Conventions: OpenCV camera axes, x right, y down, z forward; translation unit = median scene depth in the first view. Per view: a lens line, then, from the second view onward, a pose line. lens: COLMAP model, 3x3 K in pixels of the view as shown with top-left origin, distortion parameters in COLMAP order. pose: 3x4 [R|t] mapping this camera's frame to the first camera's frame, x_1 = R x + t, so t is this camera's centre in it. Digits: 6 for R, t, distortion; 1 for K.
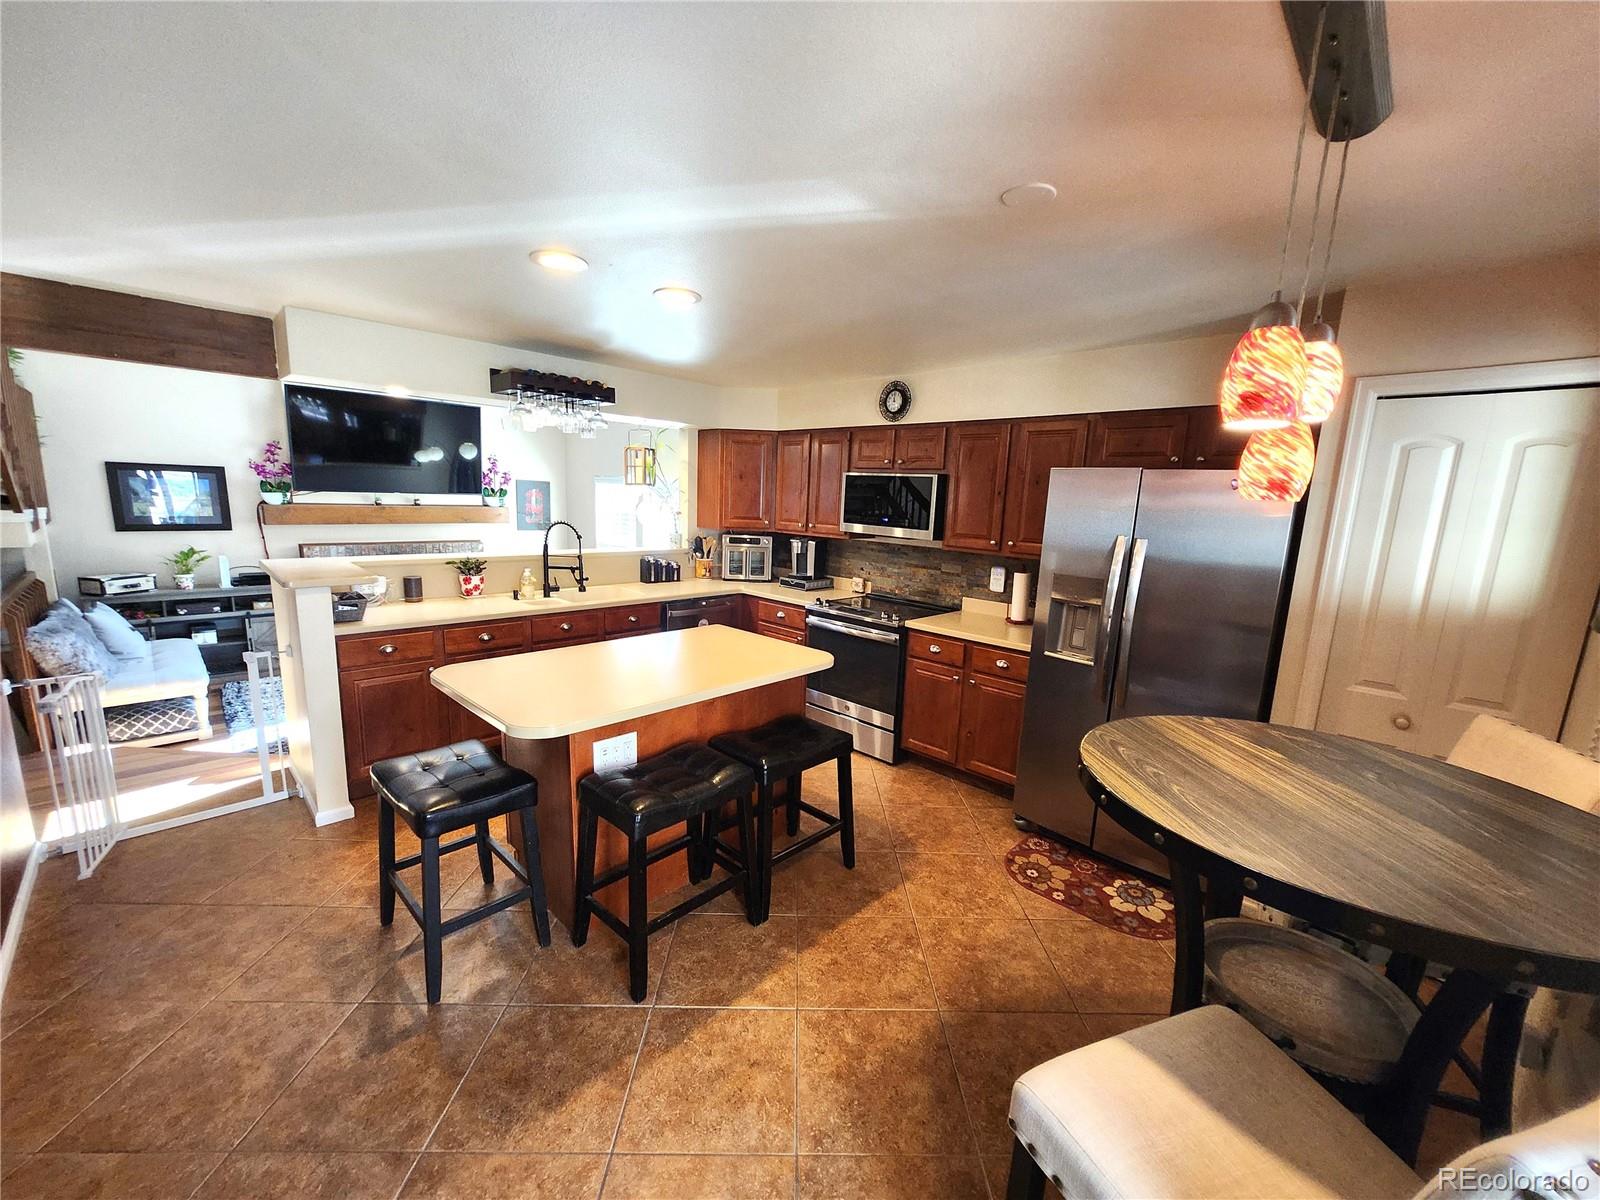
lens RADIAL K [[632.3, 0, 808.4], [0, 632.3, 605.0], [0, 0, 1]] dist [-0.008767, 0.001283]
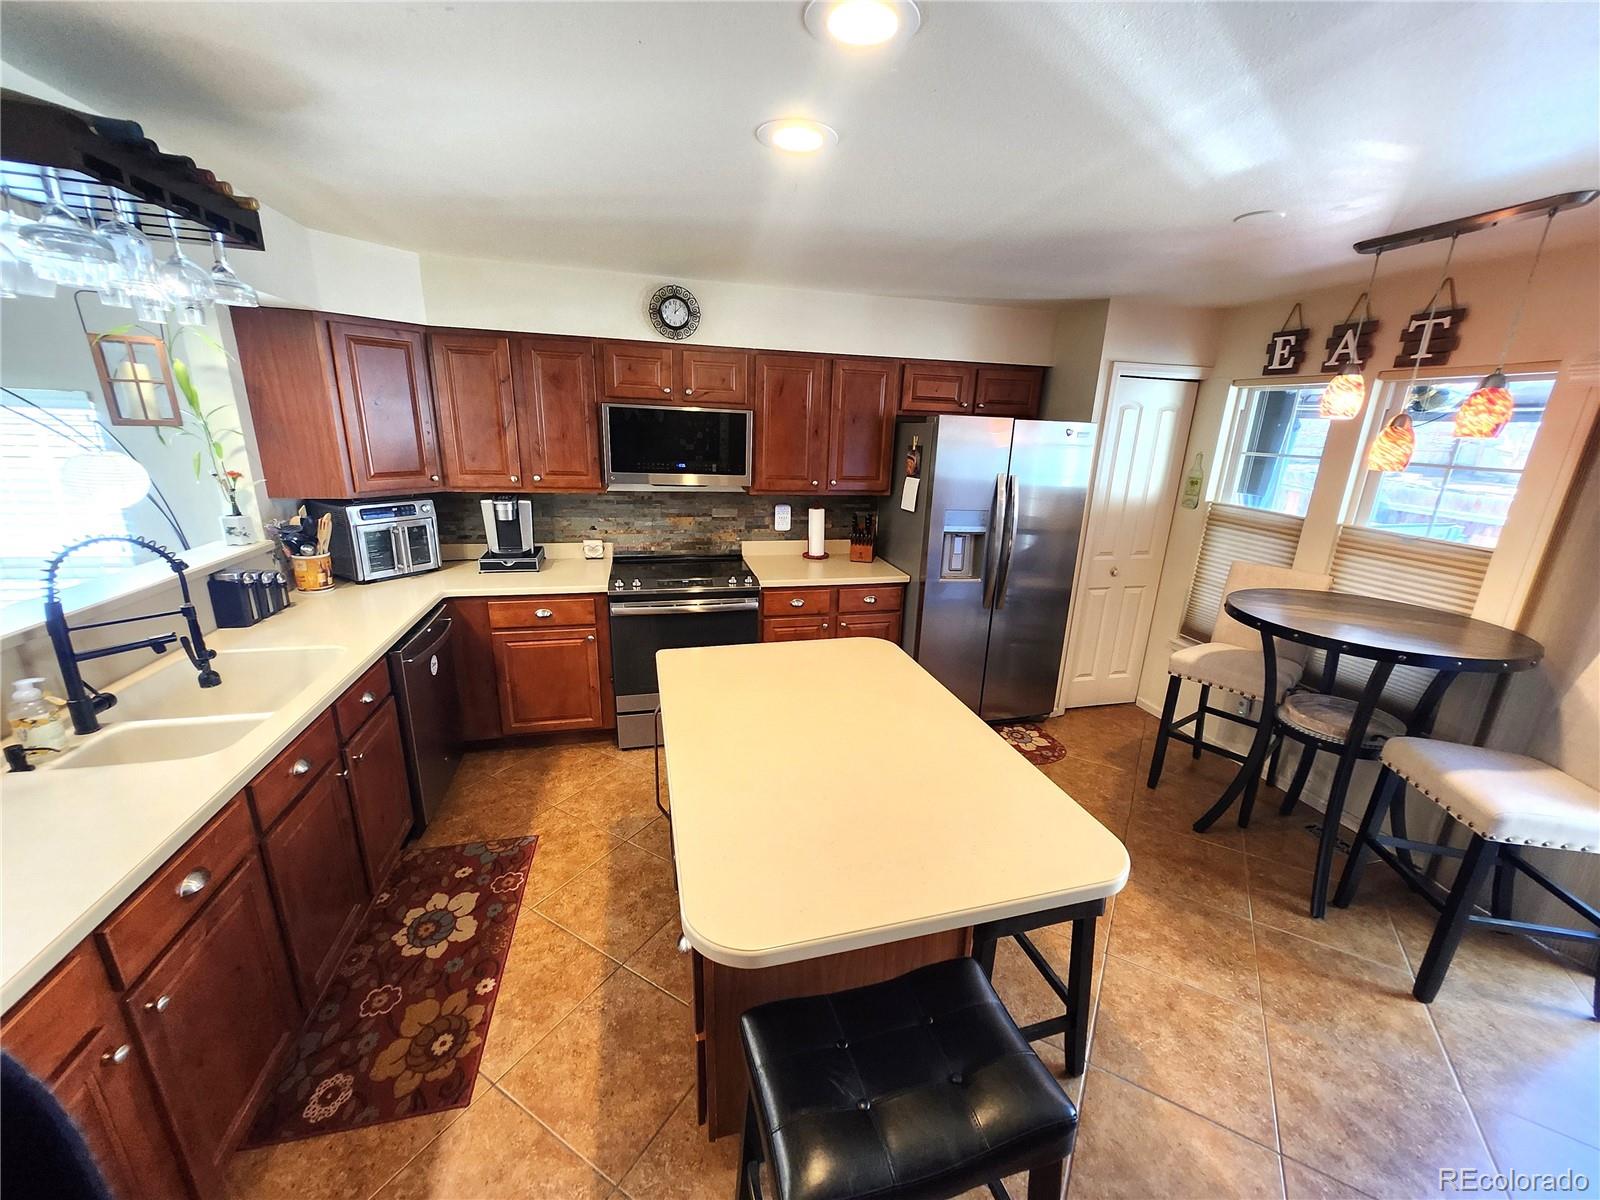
lens RADIAL K [[632.3, 0, 808.4], [0, 632.3, 604.9], [0, 0, 1]] dist [-0.008767, 0.001283]
pose [[0.522076, -0.262321, 0.811557, -0.428548], [0.129716, 0.964879, 0.228433, -0.108065], [-0.842977, -0.013987, 0.537768, 0.362161]]
